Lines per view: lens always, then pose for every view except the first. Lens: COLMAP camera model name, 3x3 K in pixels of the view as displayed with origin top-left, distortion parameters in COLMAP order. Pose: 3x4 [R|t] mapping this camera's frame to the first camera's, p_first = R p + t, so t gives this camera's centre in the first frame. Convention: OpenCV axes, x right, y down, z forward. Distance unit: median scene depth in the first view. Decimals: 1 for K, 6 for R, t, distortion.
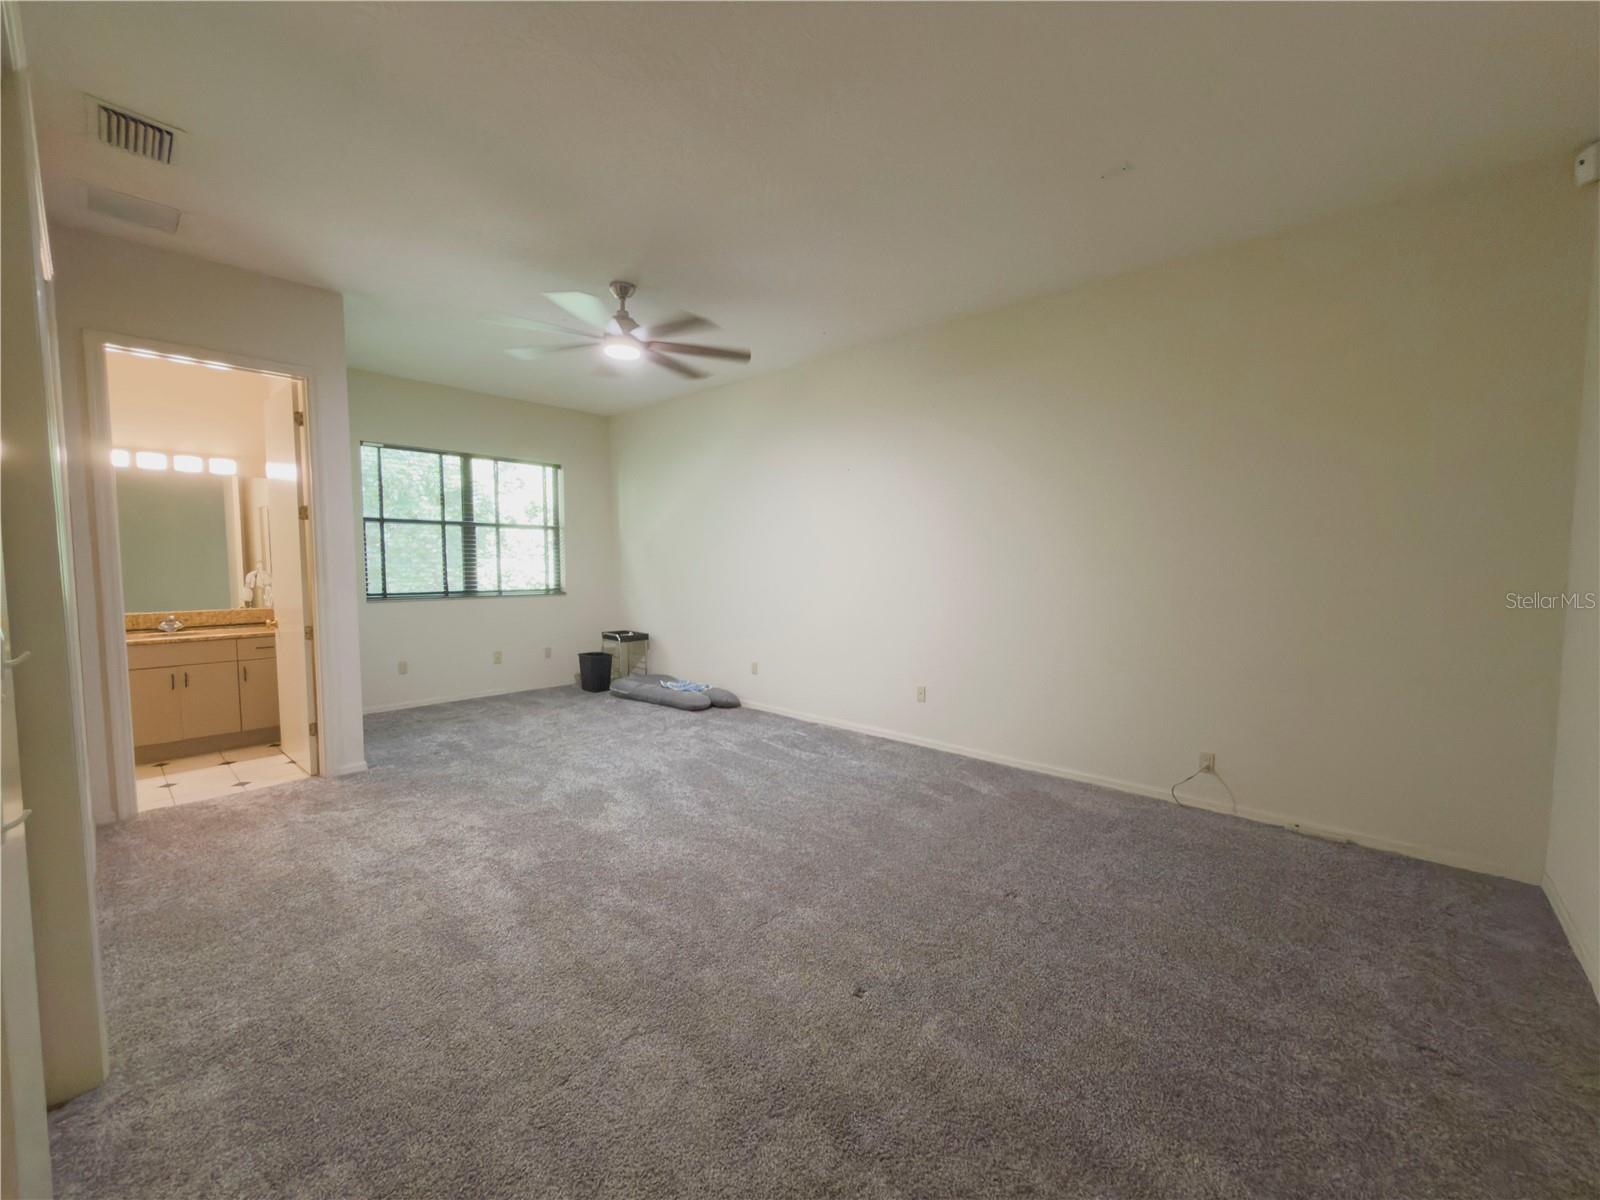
lens RADIAL K [[633.1, 0, 800.0], [0, 633.1, 600.0], [0, 0, 1]] dist [0.000404, 0.000053]
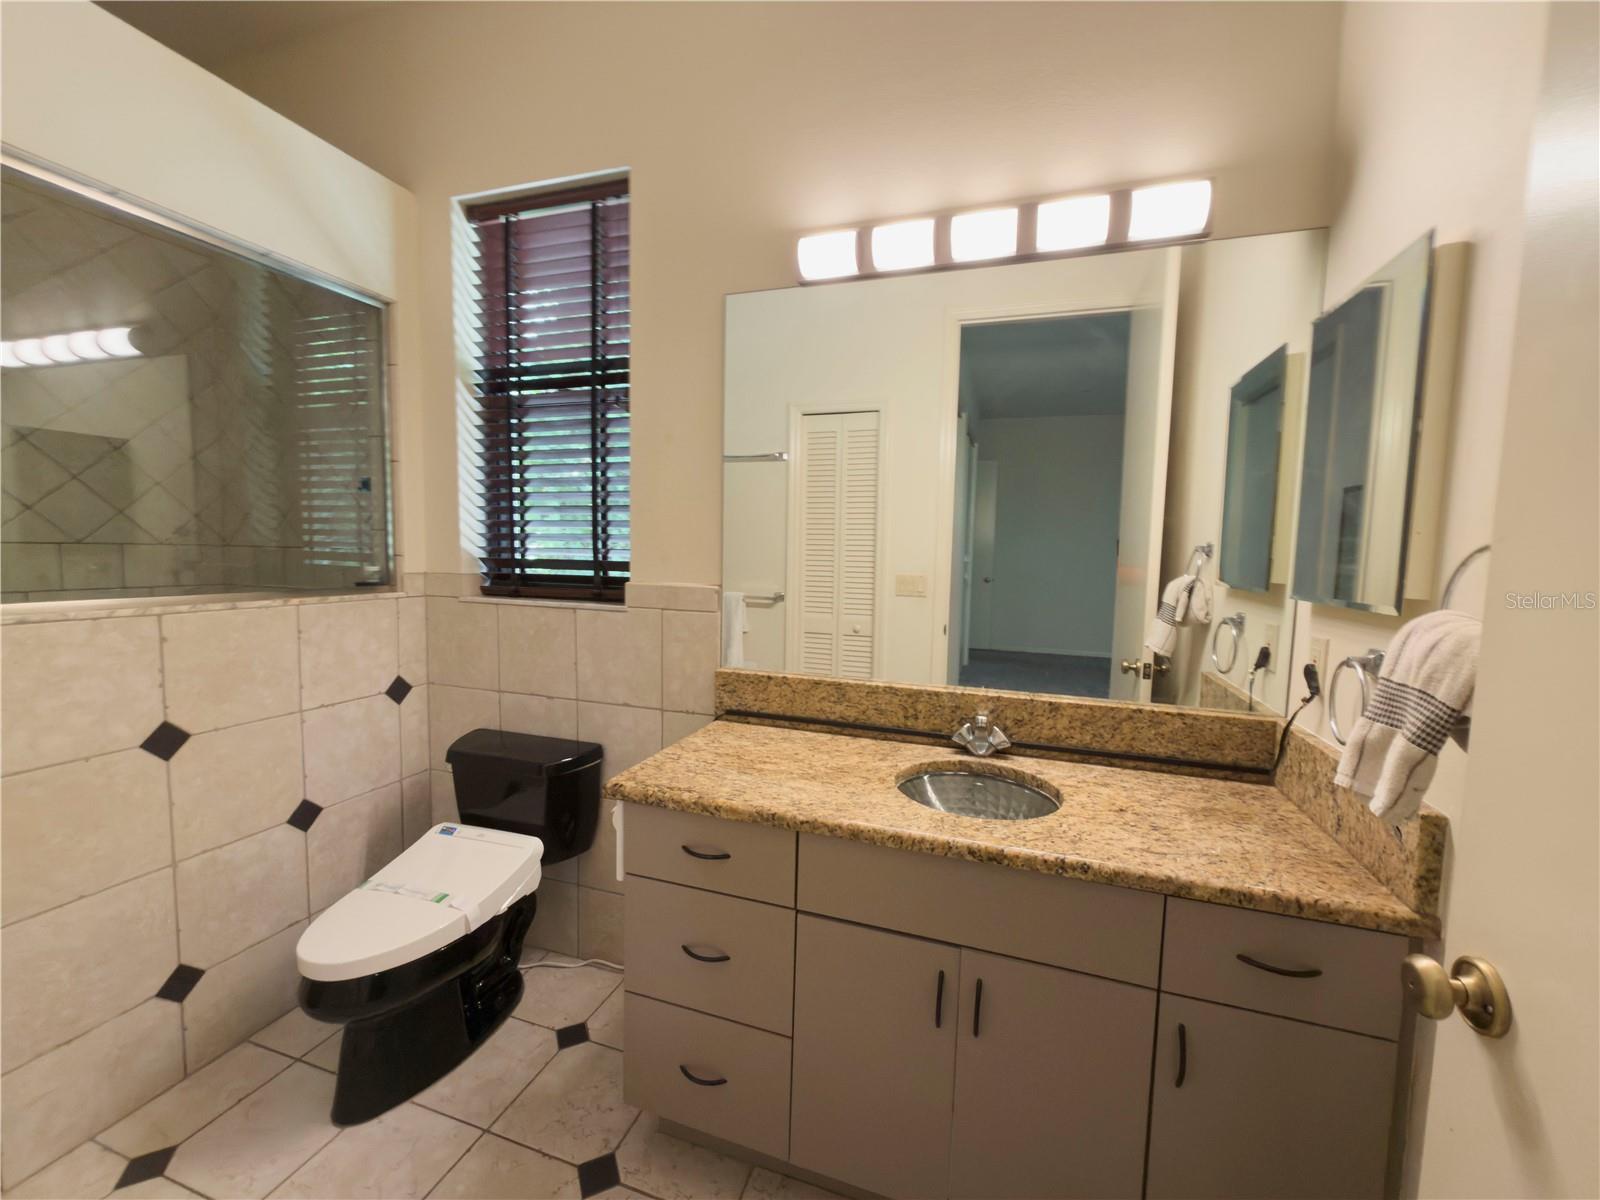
lens RADIAL K [[645.6, 0, 801.3], [0, 645.6, 602.5], [0, 0, 1]] dist [-0.000409, -0.000027]
pose [[0.400335, 0.082291, -0.912666, -0.709220], [-0.077896, 0.995411, 0.055584, -0.038908], [0.913052, 0.048841, 0.404908, 0.752979]]
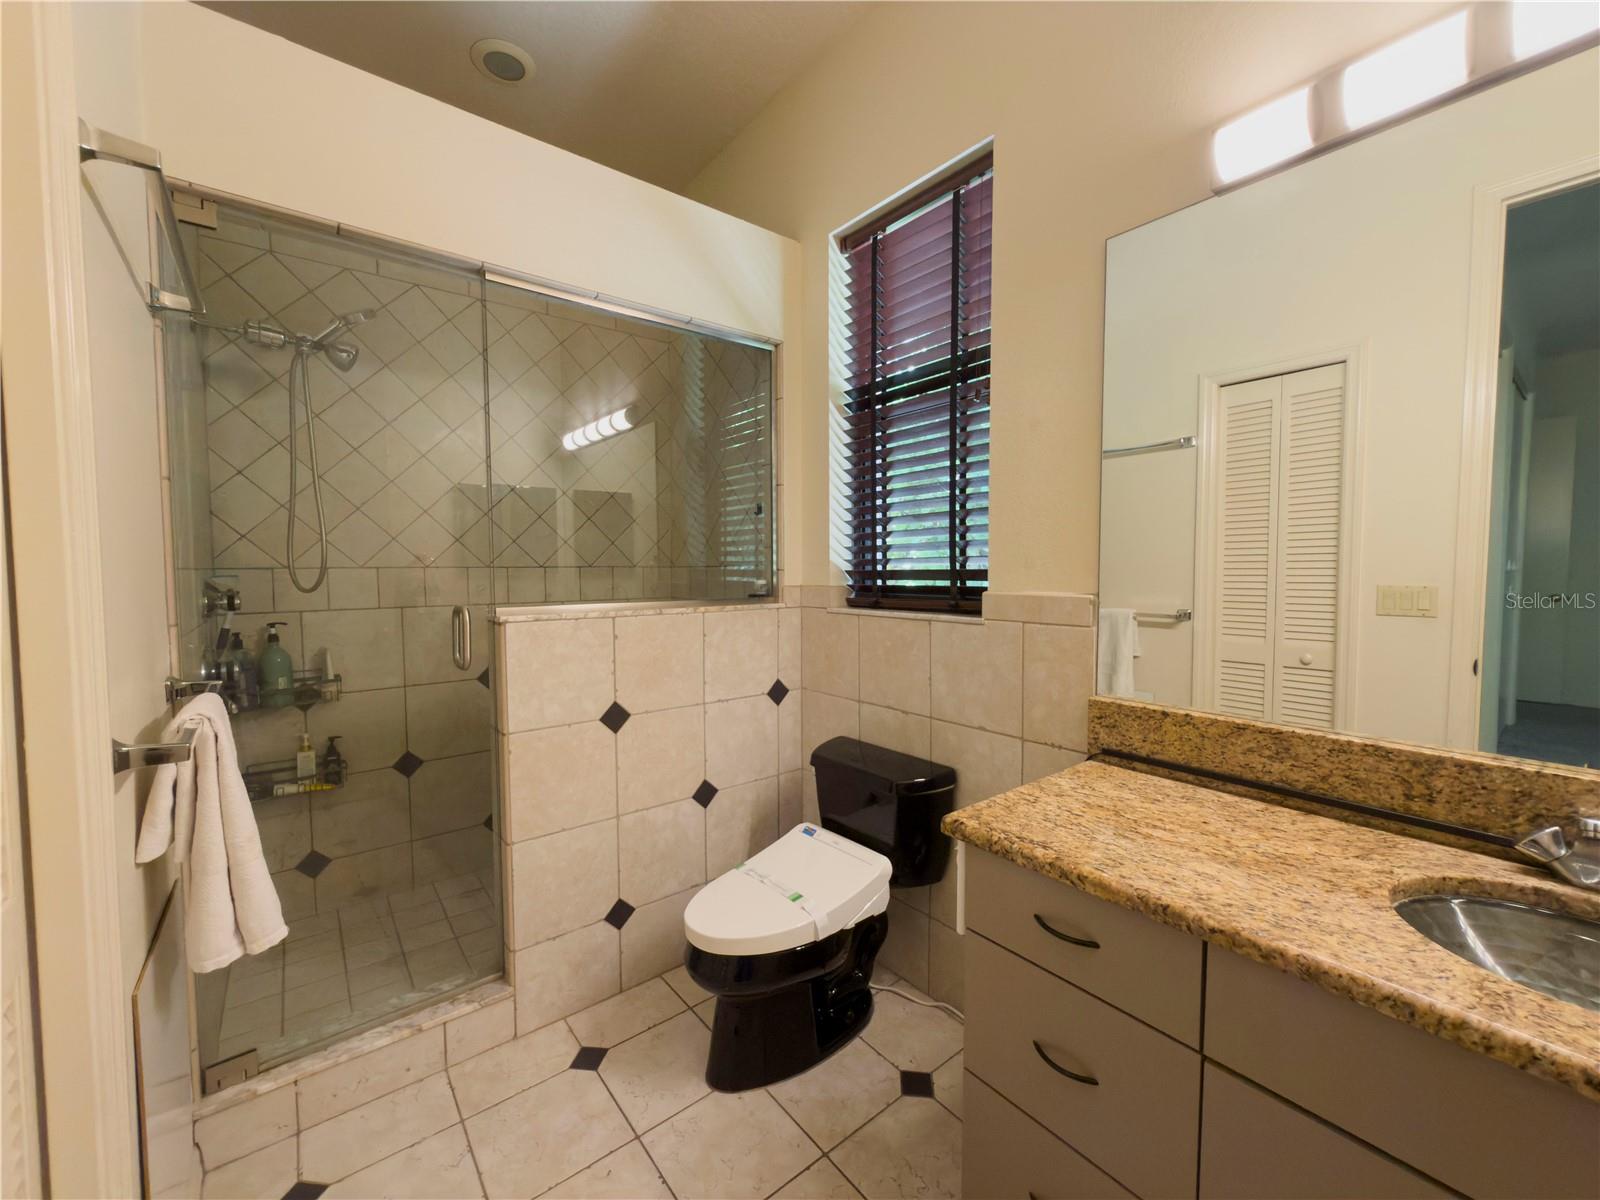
lens RADIAL K [[643.1, 0, 800.4], [0, 643.1, 604.0], [0, 0, 1]] dist [0.003566, -0.000026]
pose [[-0.162704, 0.055363, -0.985120, -0.747588], [-0.055773, 0.996312, 0.065203, -0.031752], [0.985097, 0.065552, -0.159016, 0.771851]]
